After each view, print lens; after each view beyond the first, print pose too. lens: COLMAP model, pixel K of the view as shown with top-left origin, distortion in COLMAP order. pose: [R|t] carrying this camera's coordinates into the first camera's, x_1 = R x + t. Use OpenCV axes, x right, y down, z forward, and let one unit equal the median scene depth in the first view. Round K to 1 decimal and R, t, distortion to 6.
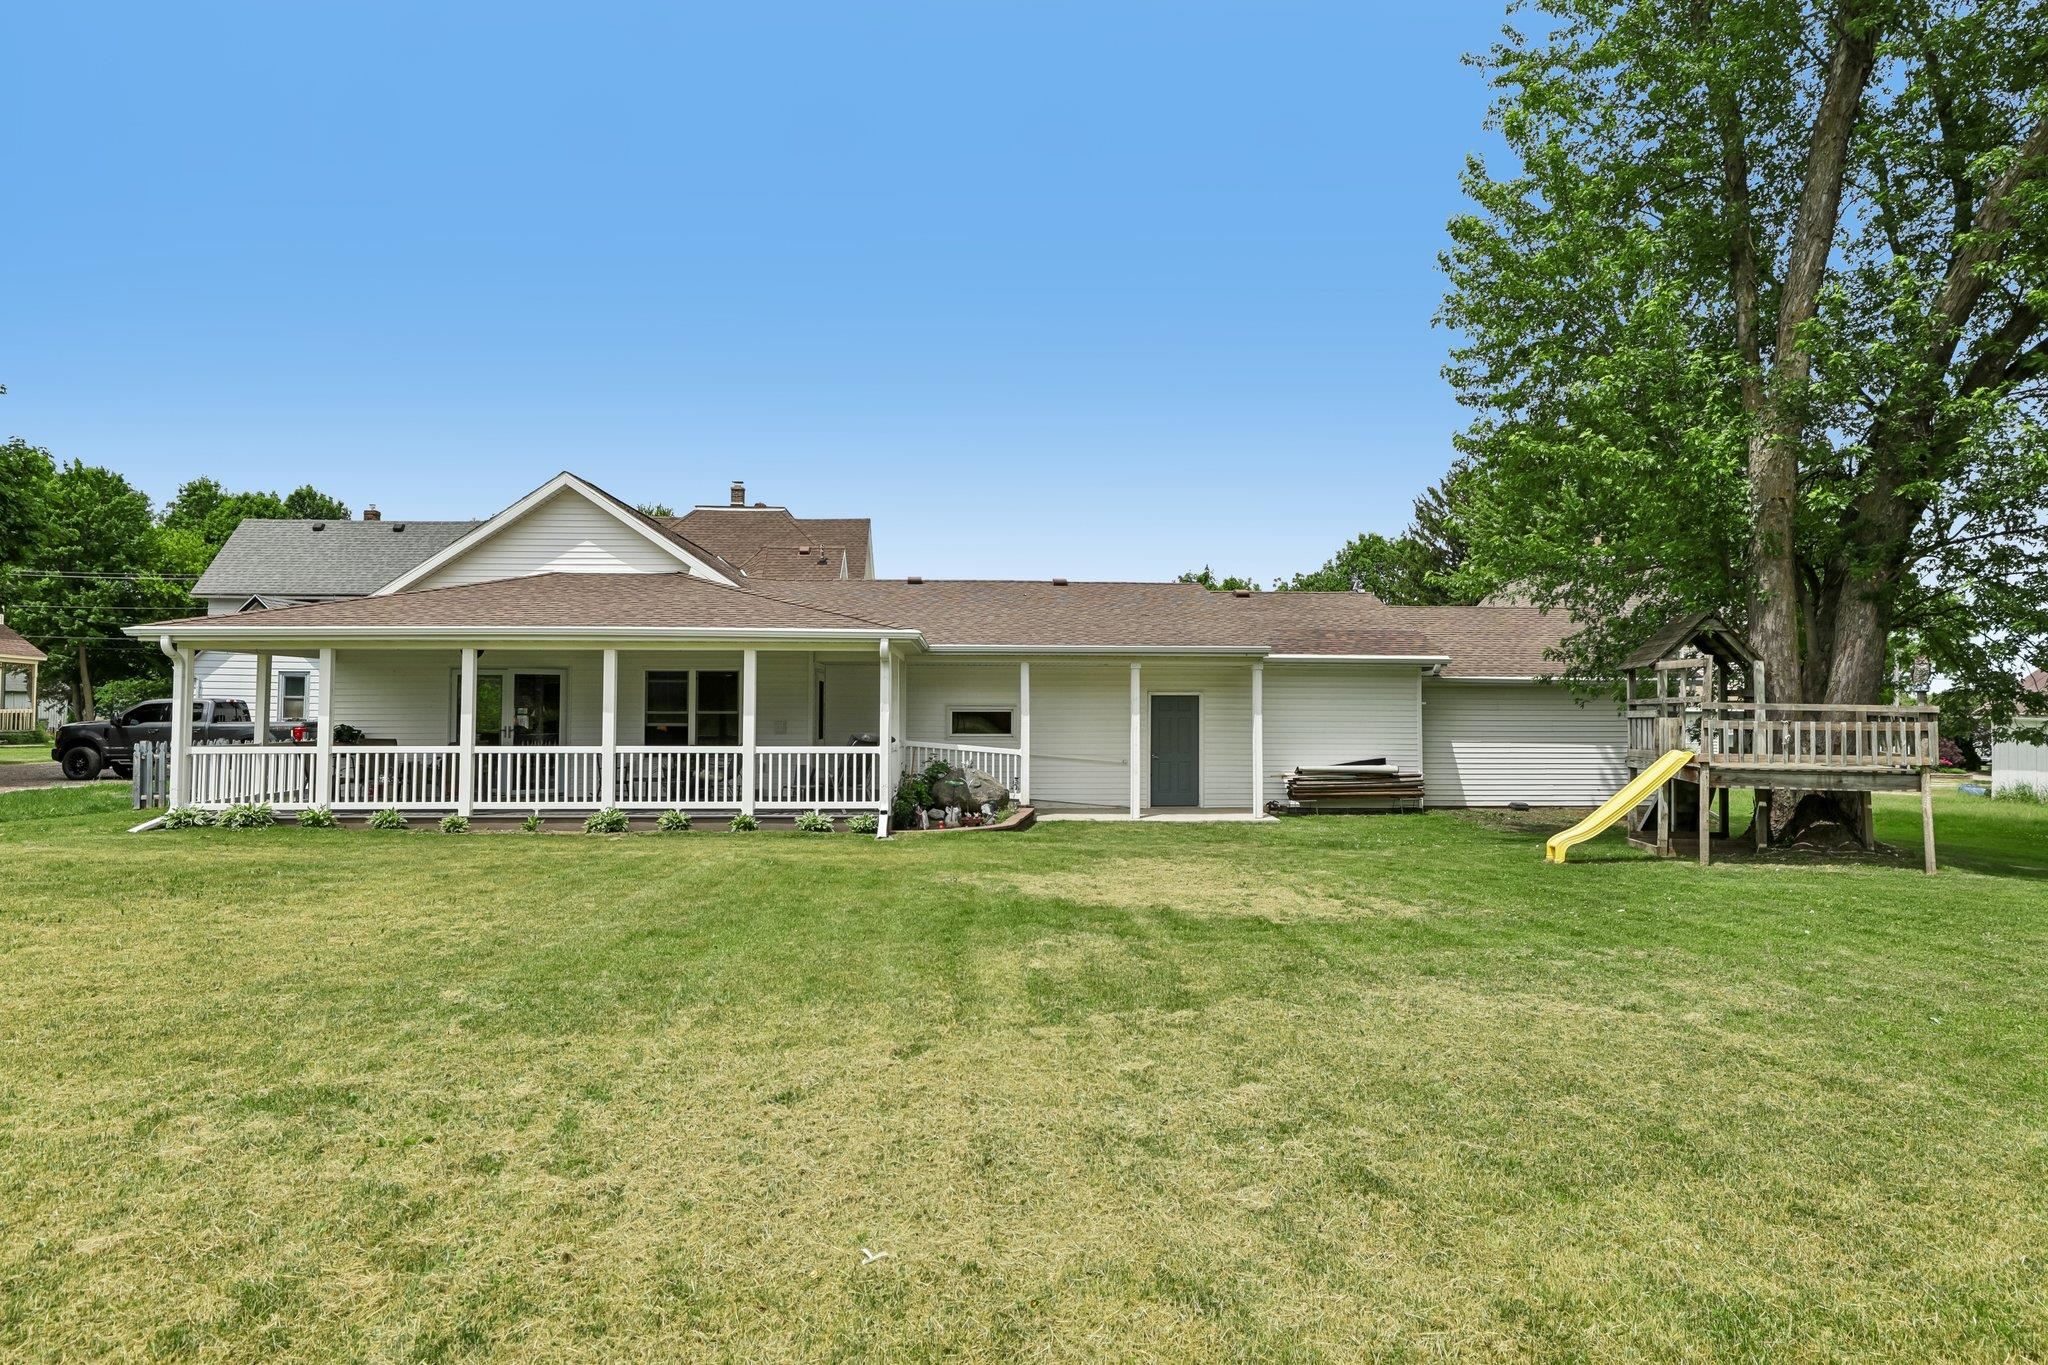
lens RADIAL K [[1268.1, 0, 1024.0], [0, 1268.1, 682.5], [0, 0, 1]] dist [0.000600, -0.000157]
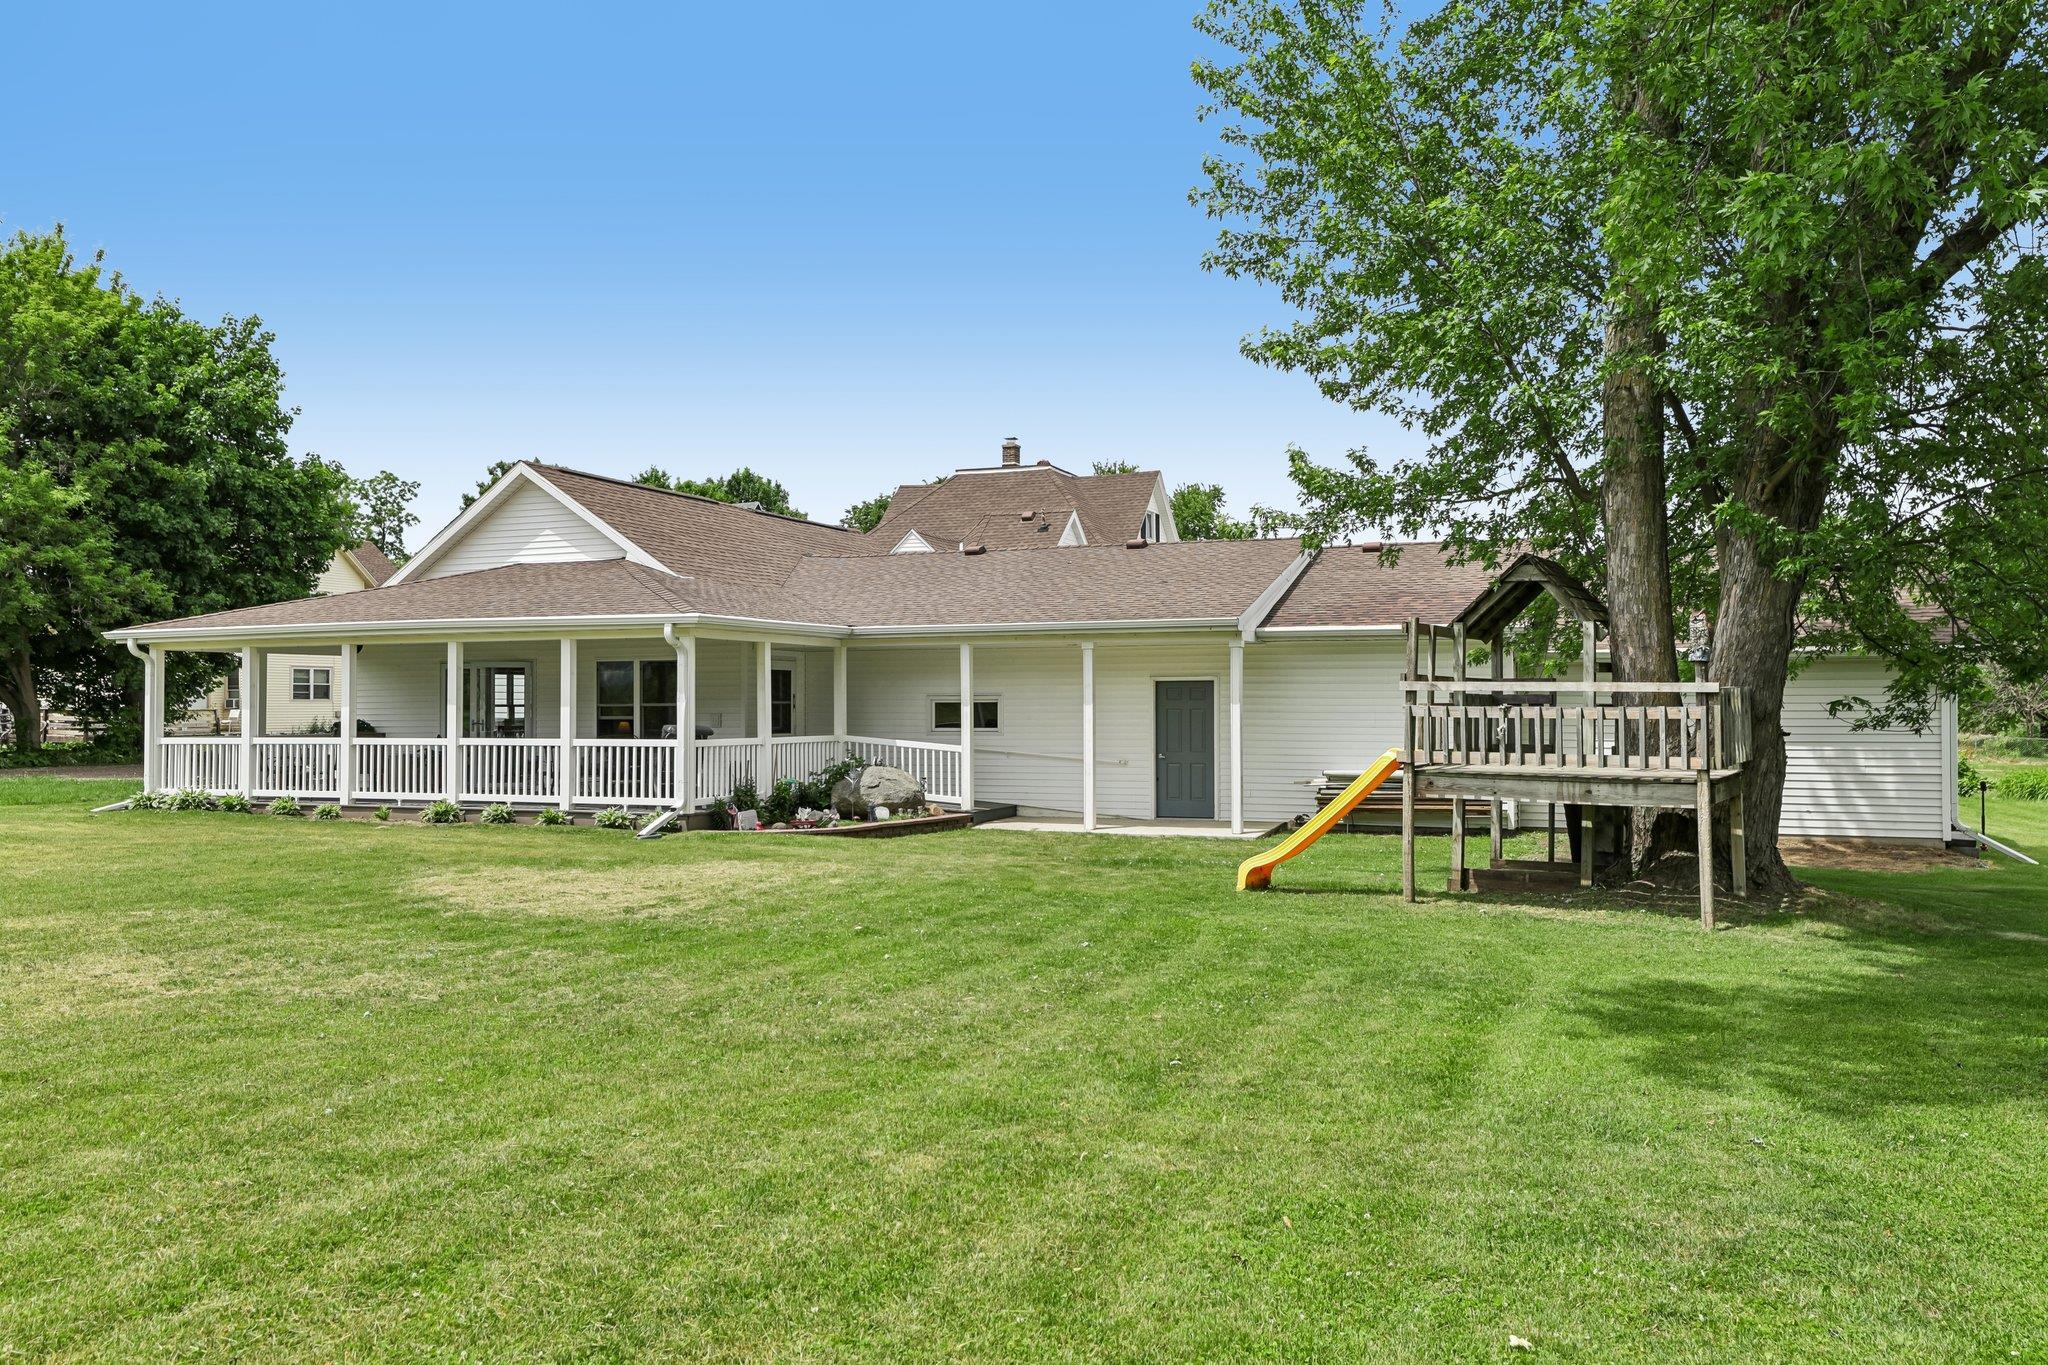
lens RADIAL K [[1588.2, 0, 1024.0], [0, 1588.2, 682.5], [0, 0, 1]] dist [0.033300, 0.002349]
pose [[0.900744, -0.011601, -0.434196, 0.523031], [0.015617, 0.999862, 0.005682, 0.005322], [0.434070, -0.011899, 0.900800, 0.049883]]
